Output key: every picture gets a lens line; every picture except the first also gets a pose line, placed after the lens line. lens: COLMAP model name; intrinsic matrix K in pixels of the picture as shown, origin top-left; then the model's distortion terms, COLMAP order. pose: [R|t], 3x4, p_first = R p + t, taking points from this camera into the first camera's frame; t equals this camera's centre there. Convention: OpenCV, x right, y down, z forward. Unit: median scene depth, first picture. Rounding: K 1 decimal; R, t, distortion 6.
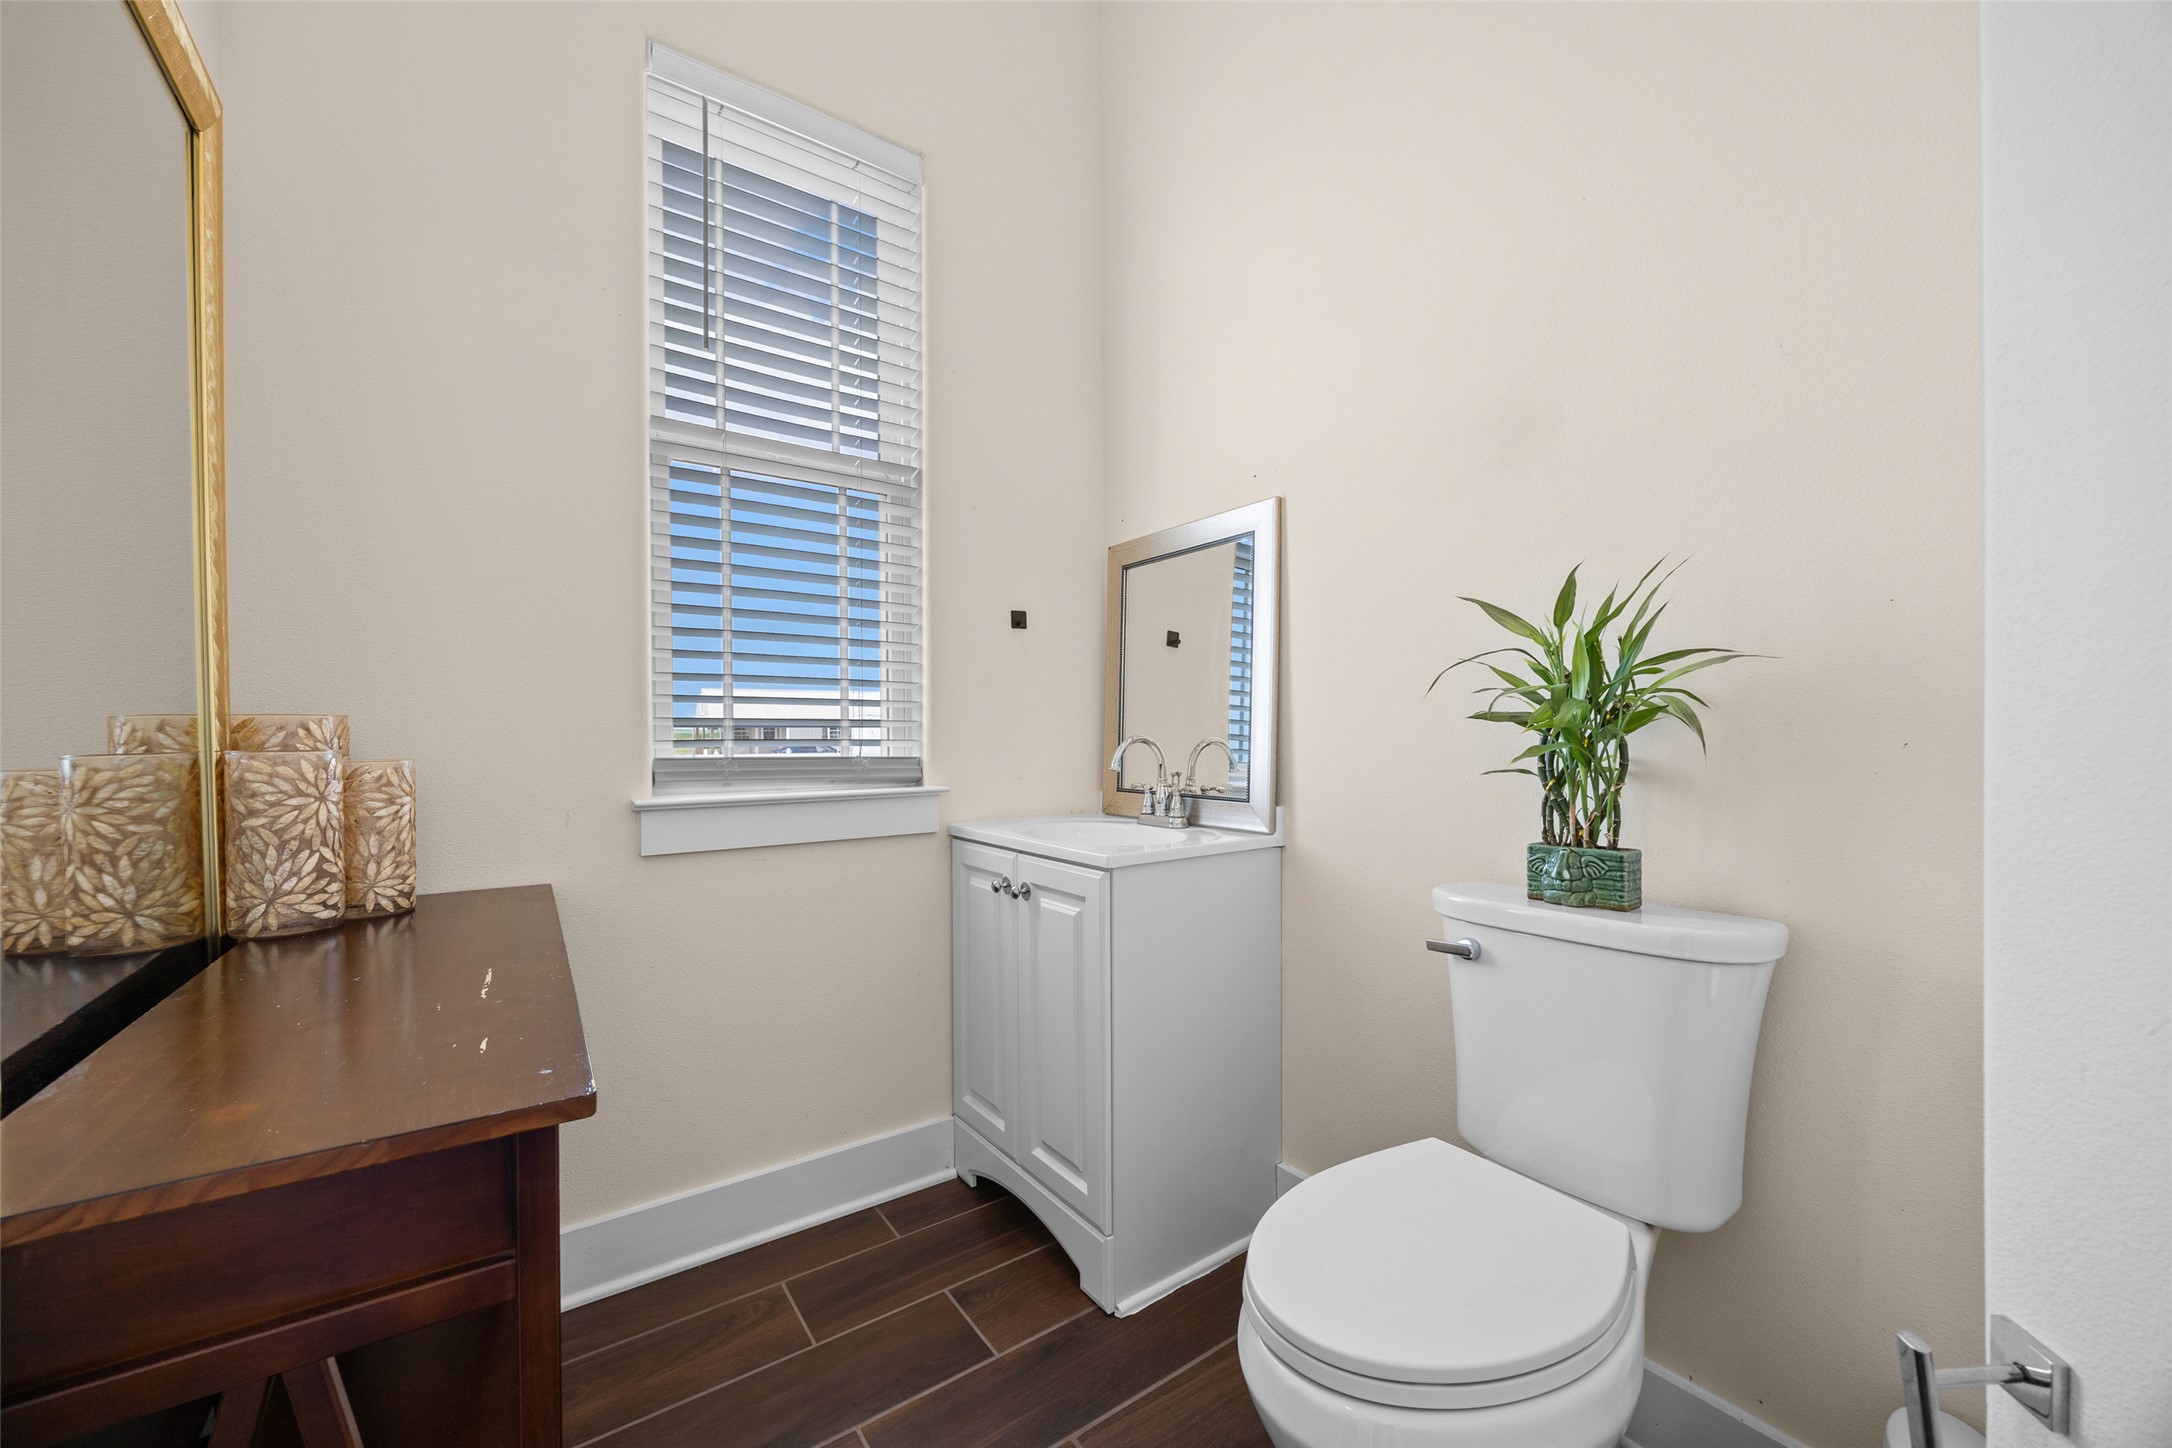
lens RADIAL K [[828.9, 0, 1085.0], [0, 828.9, 732.6], [0, 0, 1]] dist [-0.002315, -0.000275]
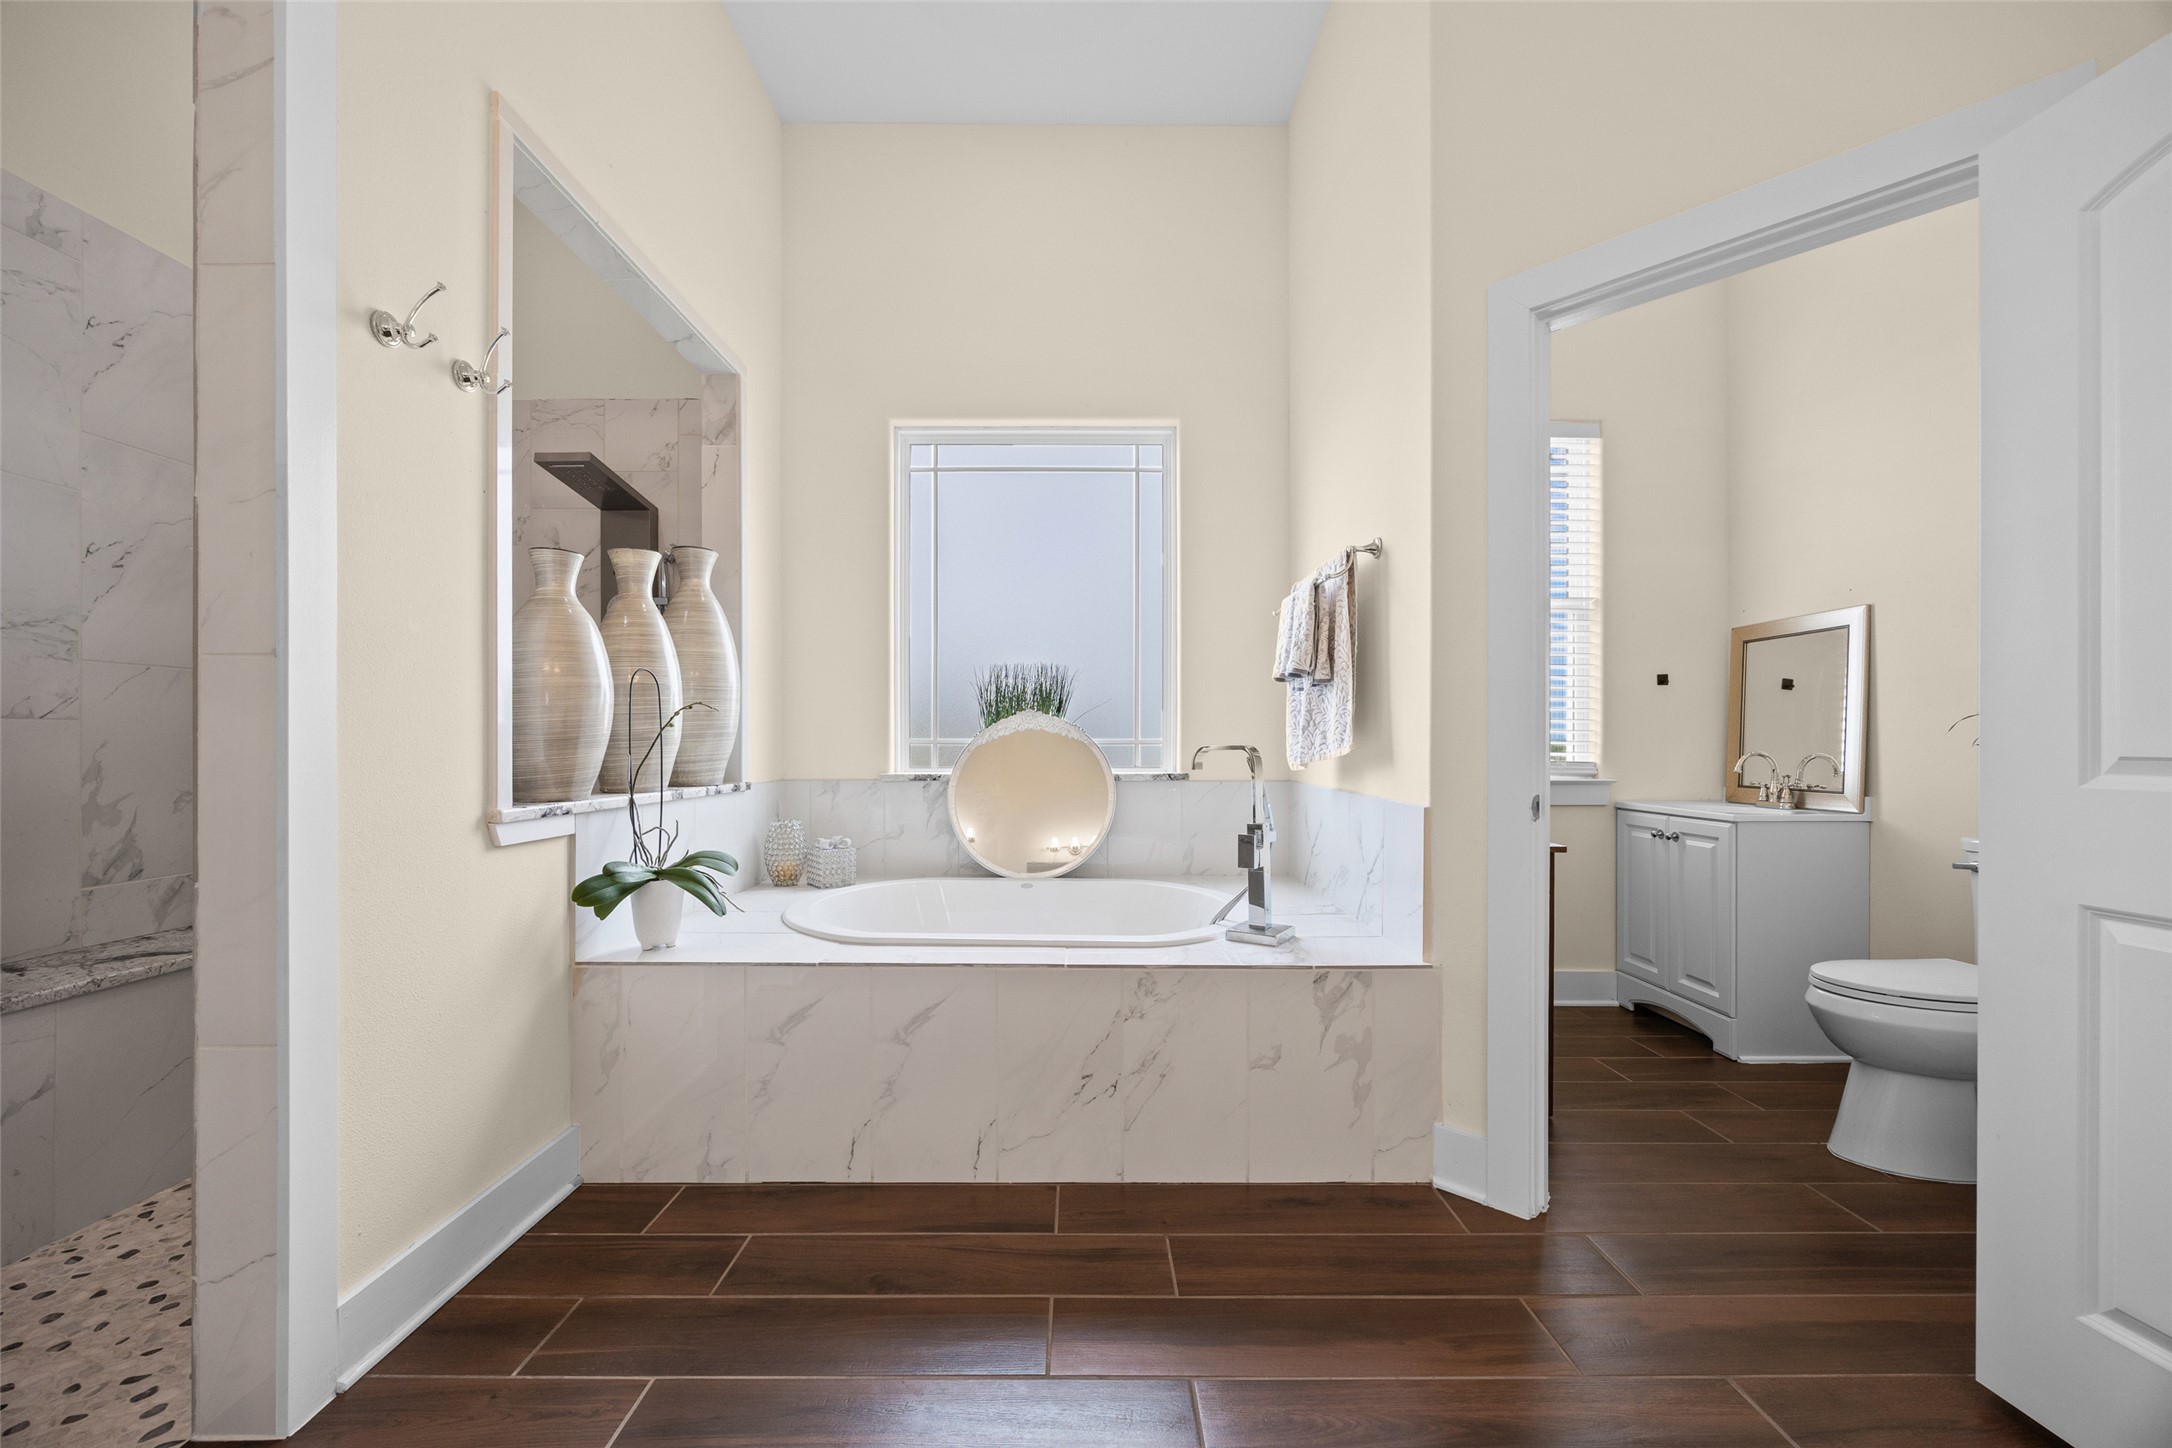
lens RADIAL K [[828.9, 0, 1079.4], [0, 828.9, 744.3], [0, 0, 1]] dist [-0.002315, -0.000275]
pose [[0.812133, 0.005648, -0.583445, -0.065541], [-0.004506, 0.999984, 0.003408, -0.009971], [0.583455, -0.000139, 0.812145, -1.084325]]
